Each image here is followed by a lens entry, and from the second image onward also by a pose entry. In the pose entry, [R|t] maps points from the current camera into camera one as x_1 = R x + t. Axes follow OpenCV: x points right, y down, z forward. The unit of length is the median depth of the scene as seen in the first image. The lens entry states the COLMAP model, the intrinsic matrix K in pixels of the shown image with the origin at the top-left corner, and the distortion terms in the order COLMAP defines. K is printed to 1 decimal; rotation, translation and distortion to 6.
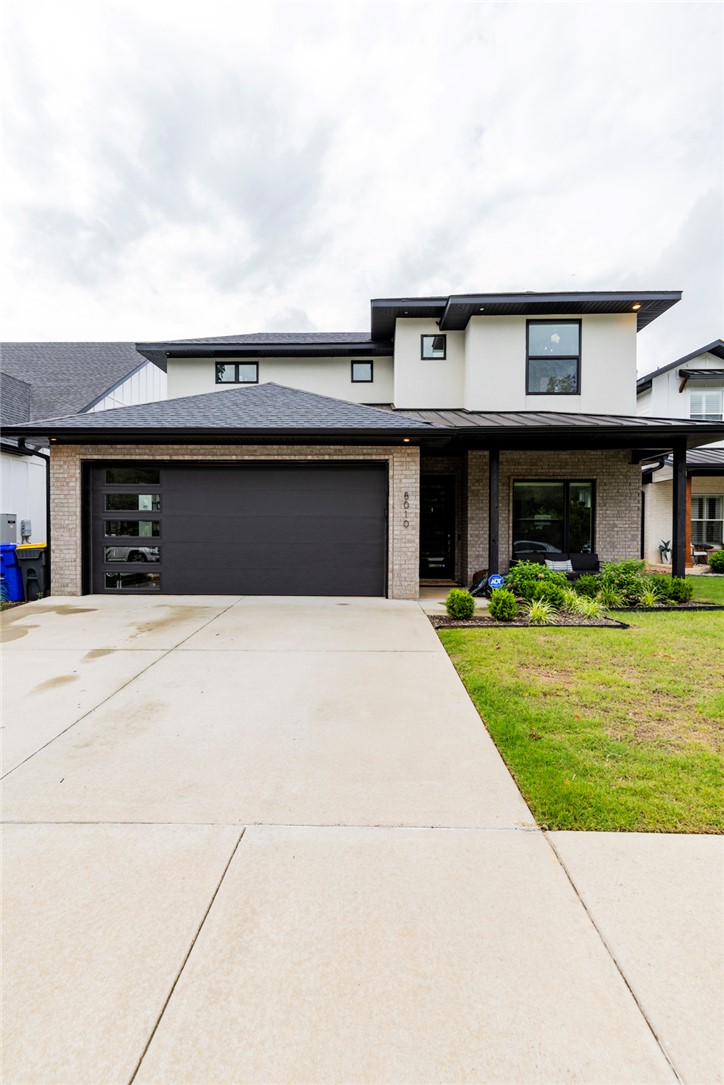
lens RADIAL K [[493.1, 0, 362.0], [0, 493.1, 542.5], [0, 0, 1]] dist [0.015400, -0.000322]
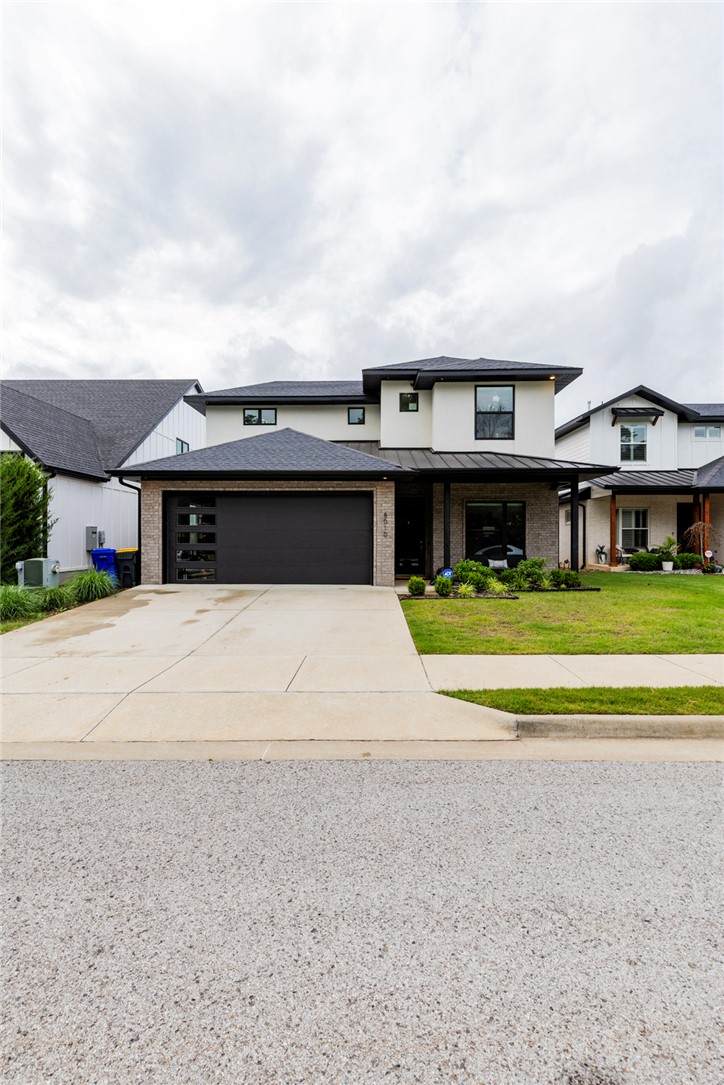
lens RADIAL K [[493.1, 0, 362.0], [0, 493.1, 542.5], [0, 0, 1]] dist [0.015400, -0.000322]
pose [[0.999987, -0.002255, 0.004575, 0.010988], [0.002303, 0.999942, -0.010513, 0.001194], [-0.004551, 0.010524, 0.999934, -0.382170]]
